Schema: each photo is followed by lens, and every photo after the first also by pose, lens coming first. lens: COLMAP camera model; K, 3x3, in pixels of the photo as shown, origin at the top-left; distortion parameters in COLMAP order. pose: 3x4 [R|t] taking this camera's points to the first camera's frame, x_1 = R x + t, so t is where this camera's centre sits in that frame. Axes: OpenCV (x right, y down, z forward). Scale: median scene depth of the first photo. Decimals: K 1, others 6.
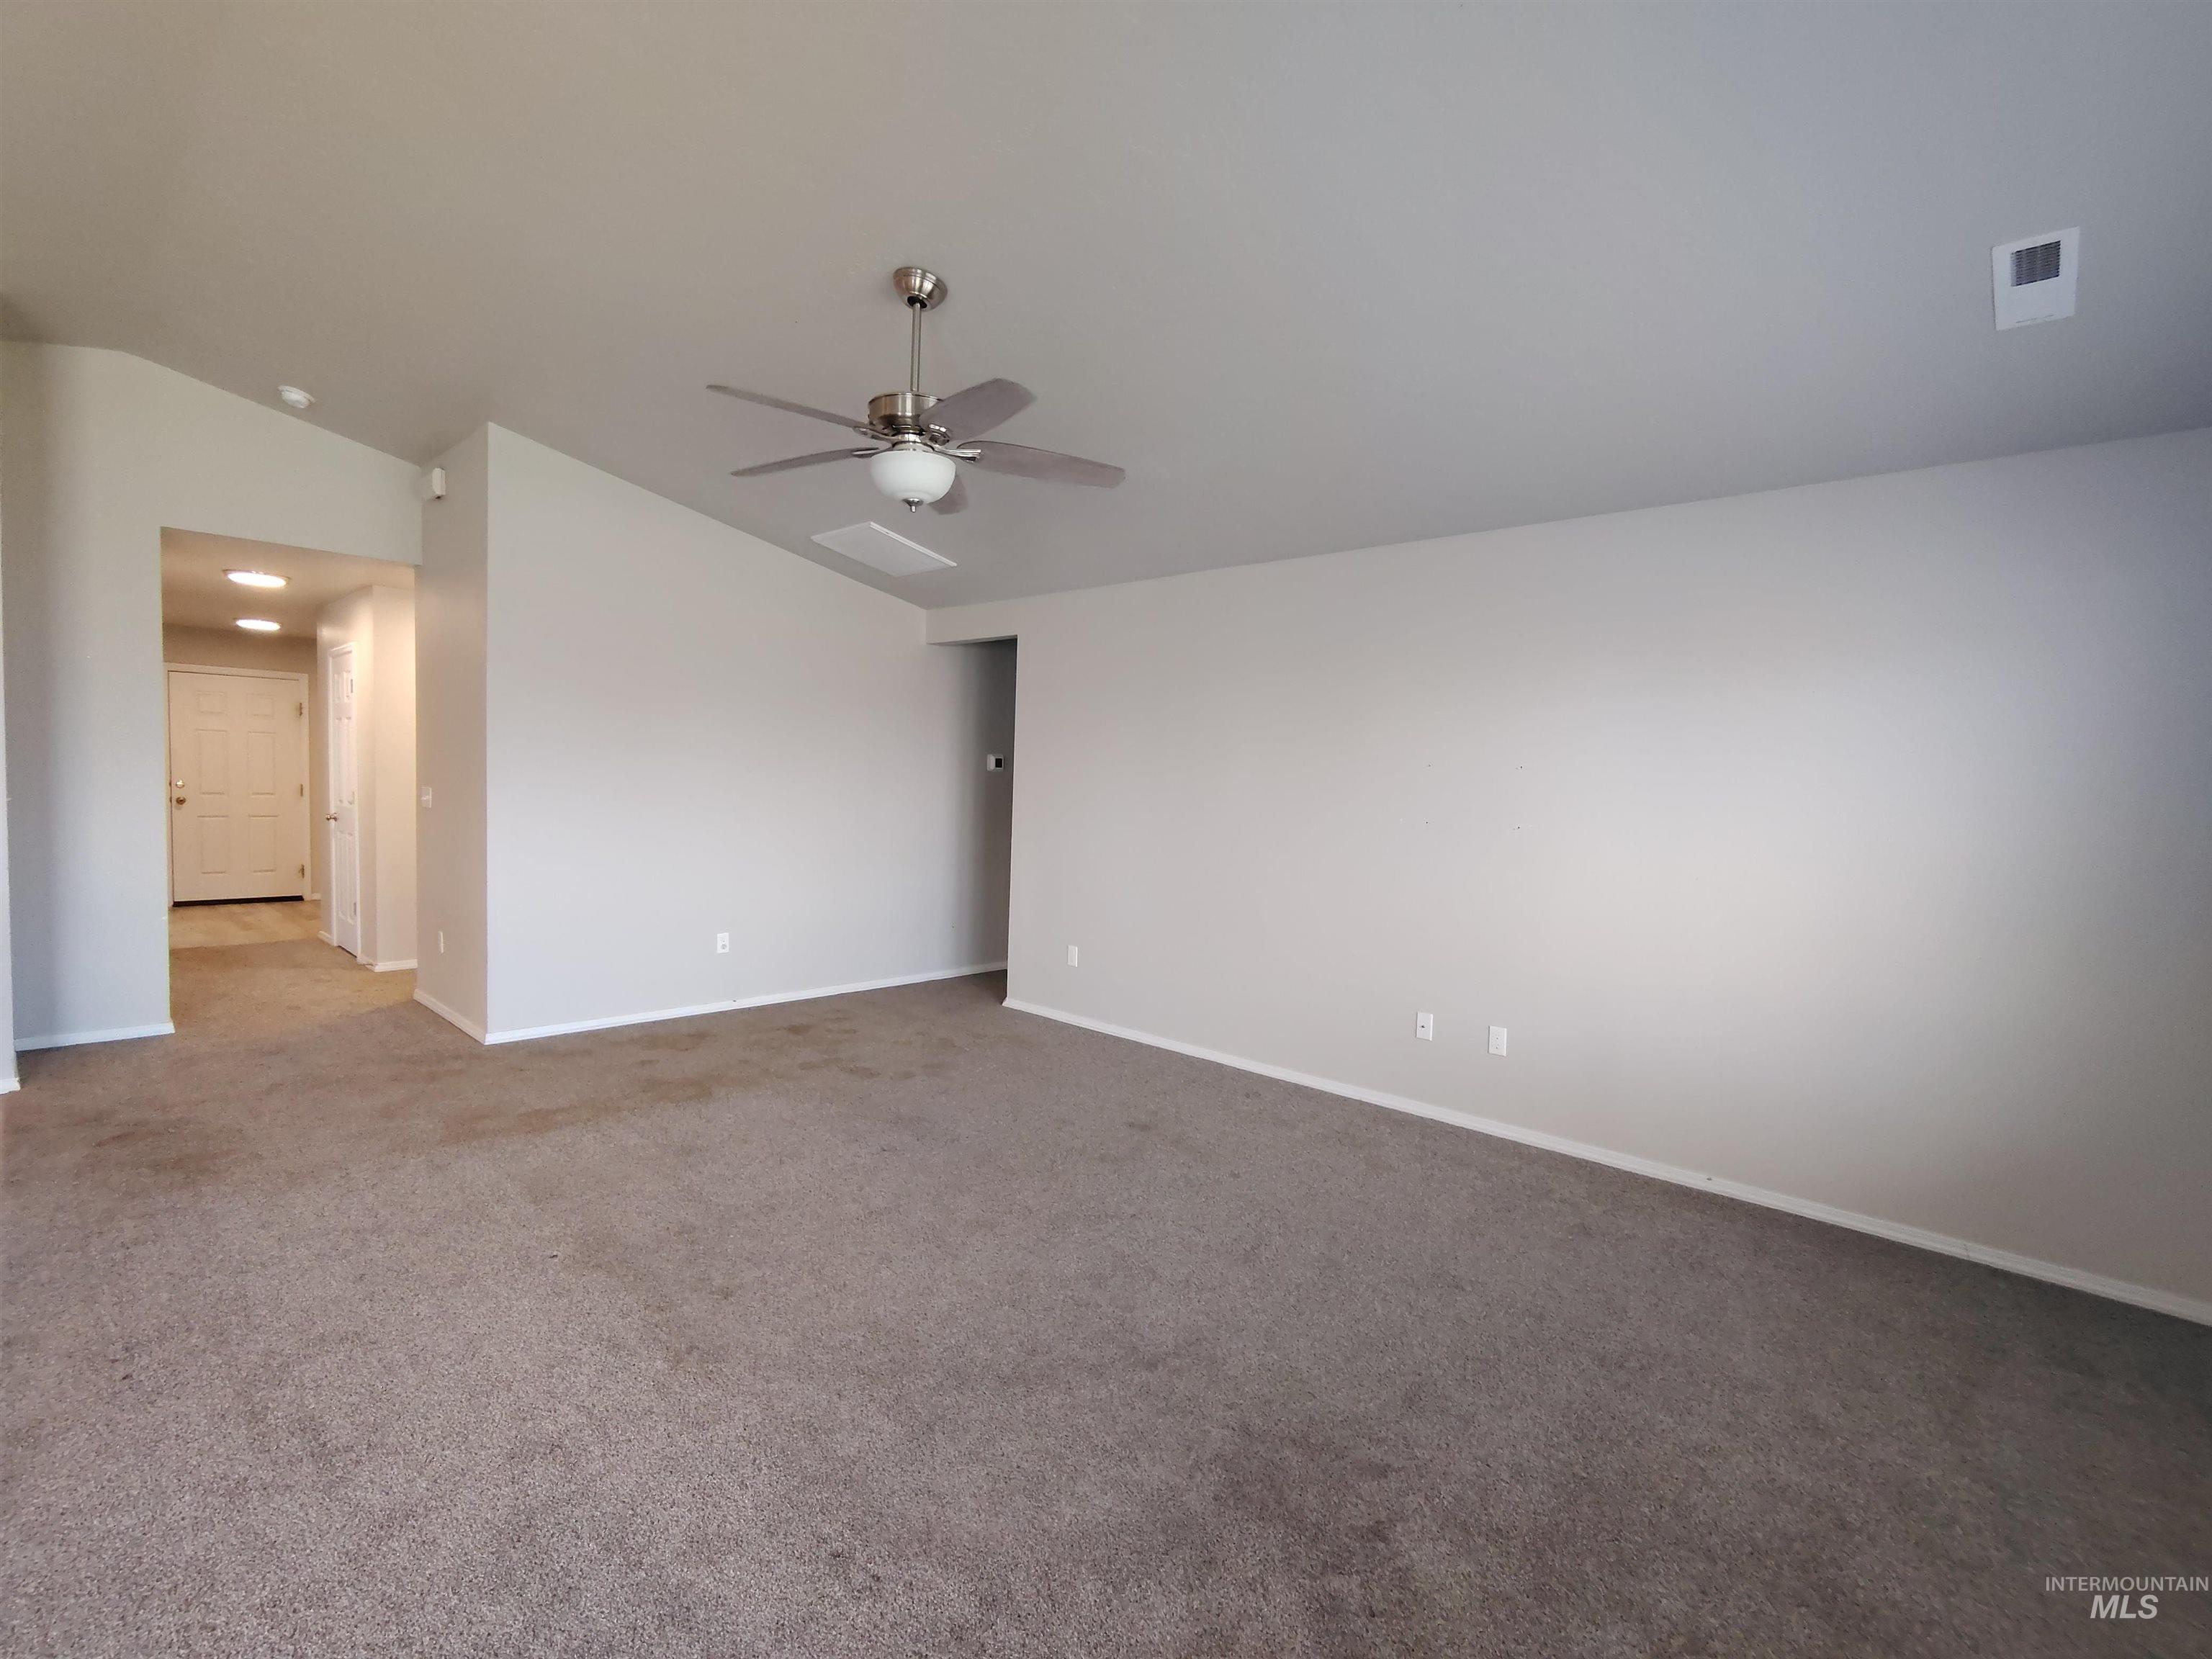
lens RADIAL K [[1034.3, 0, 1103.0], [0, 1034.3, 835.5], [0, 0, 1]] dist [-0.004791, 0.000964]
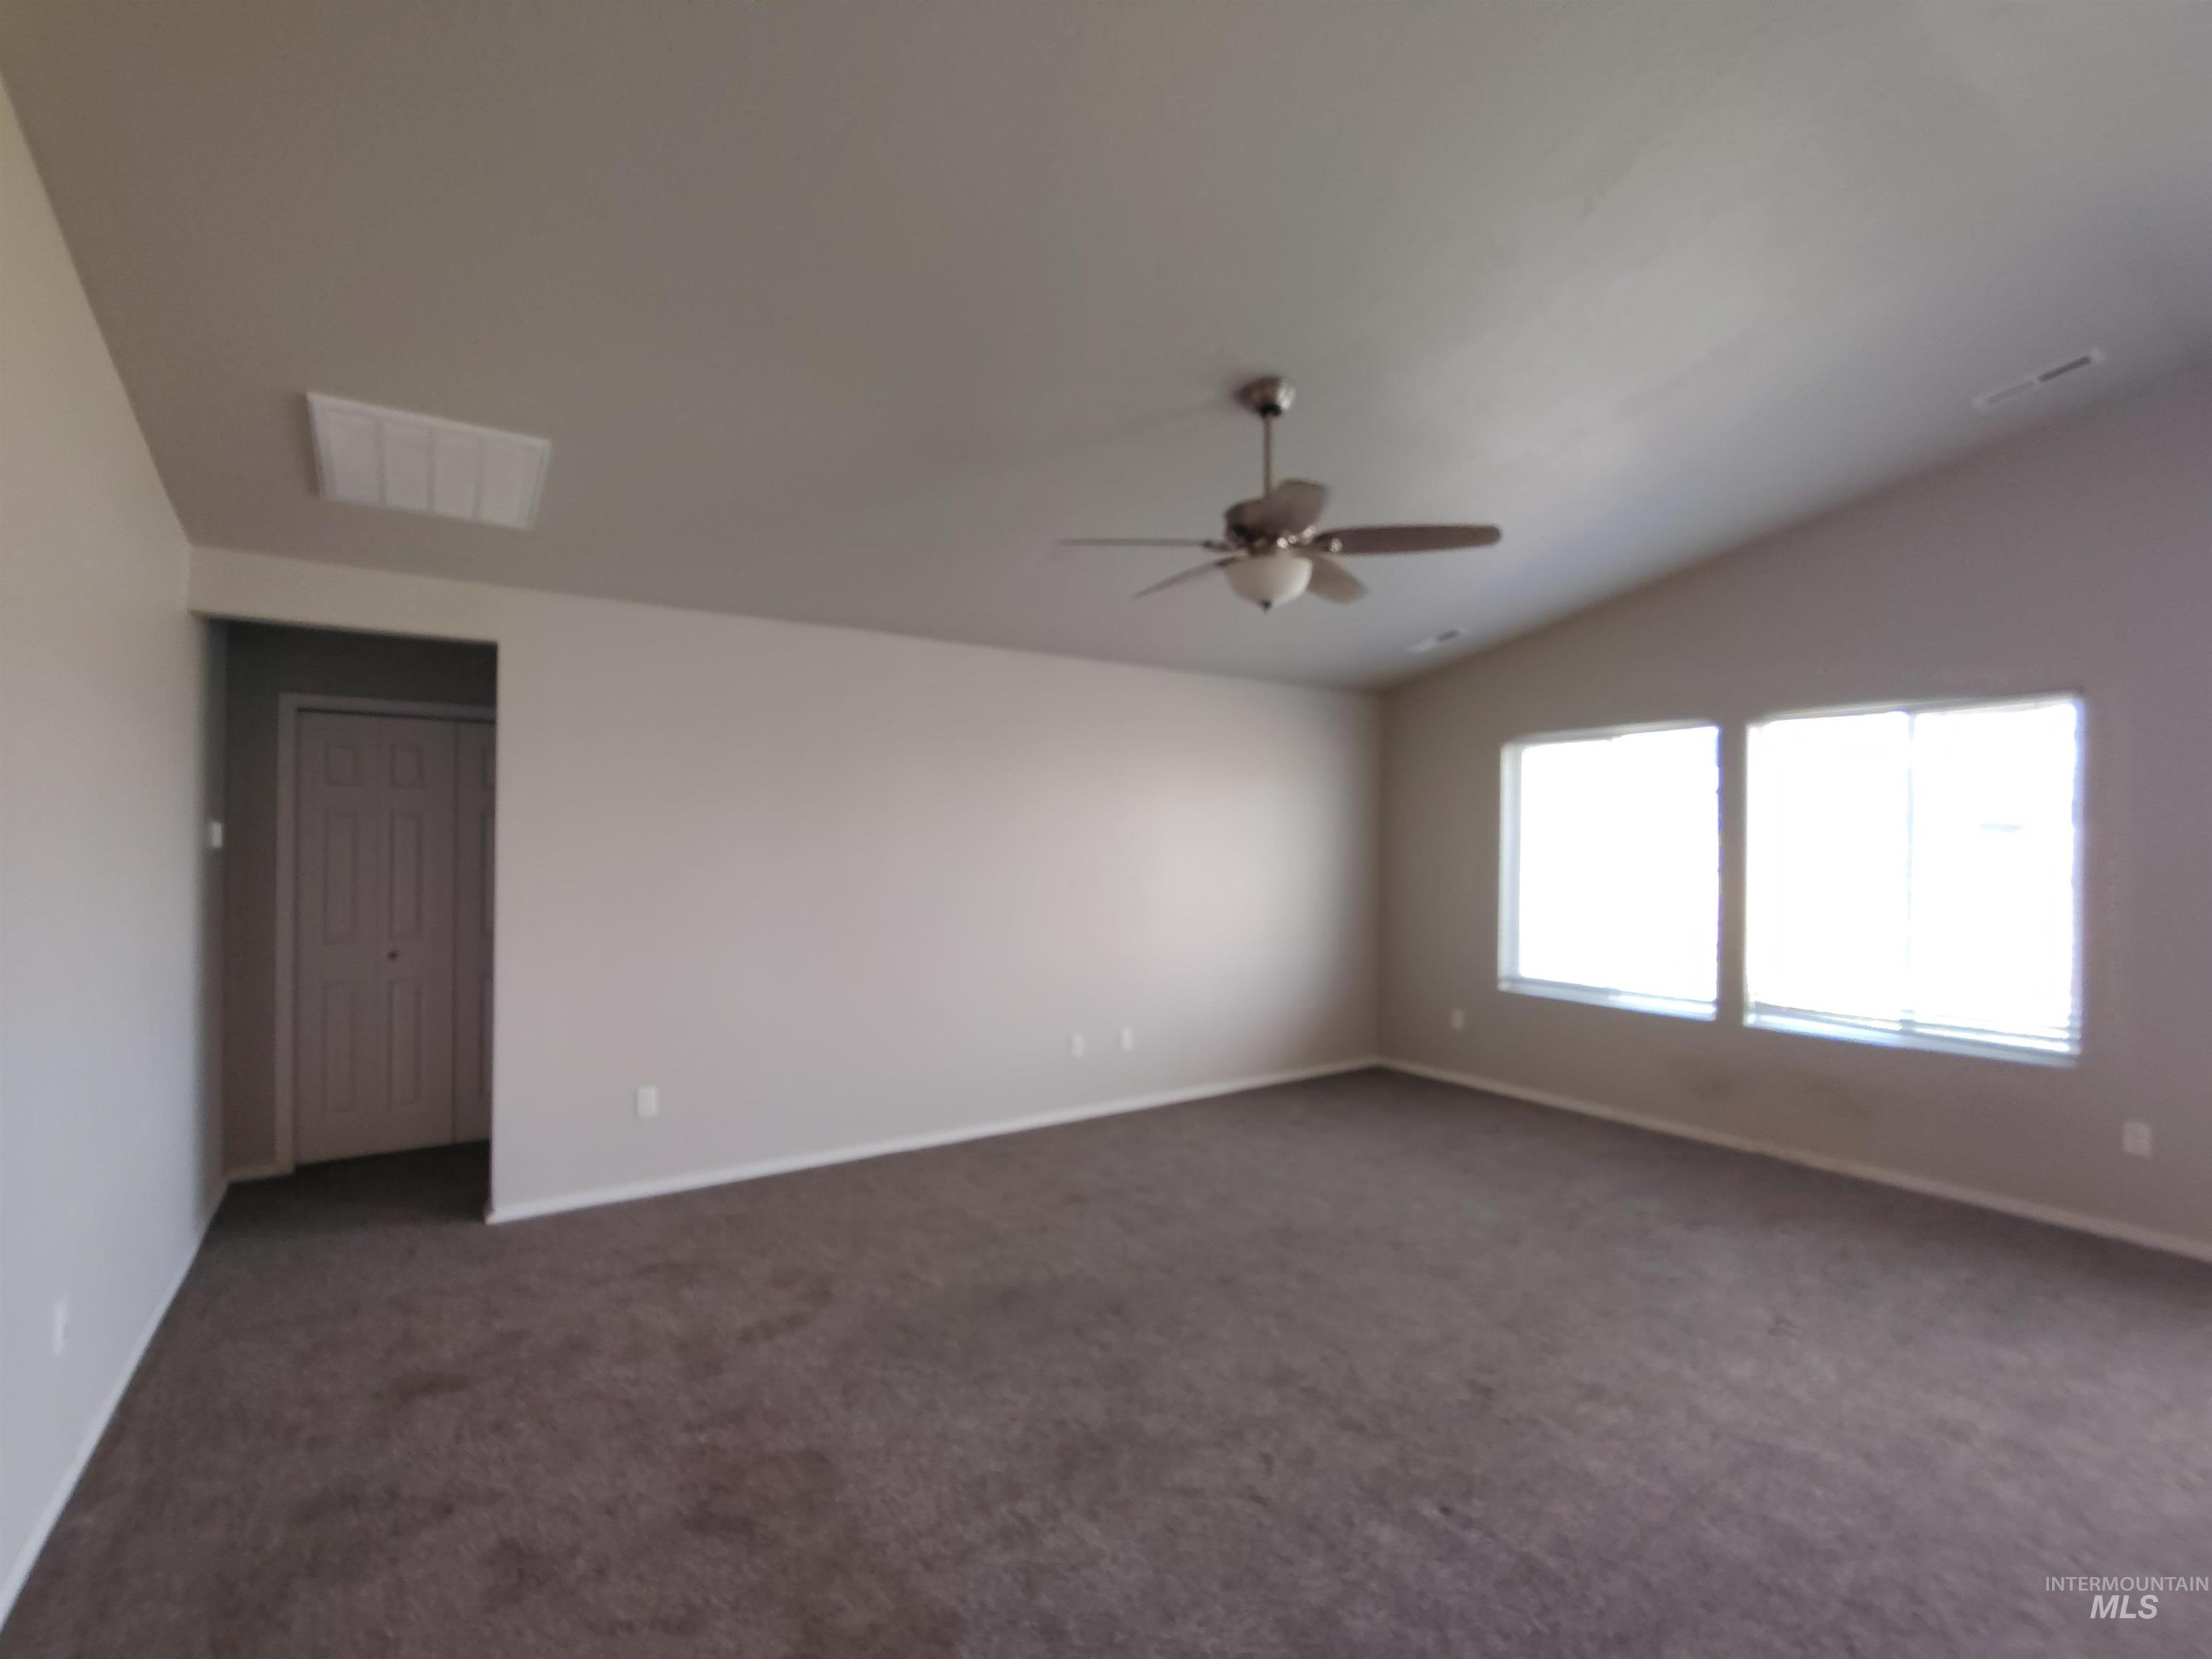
lens RADIAL K [[1009.5, 0, 1098.9], [0, 1009.5, 840.5], [0, 0, 1]] dist [-0.004047, 0.000456]
pose [[0.215947, -0.030573, 0.975926, -0.877570], [0.057215, 0.998188, 0.018611, -0.084507], [-0.974727, 0.051819, 0.217305, 0.711243]]
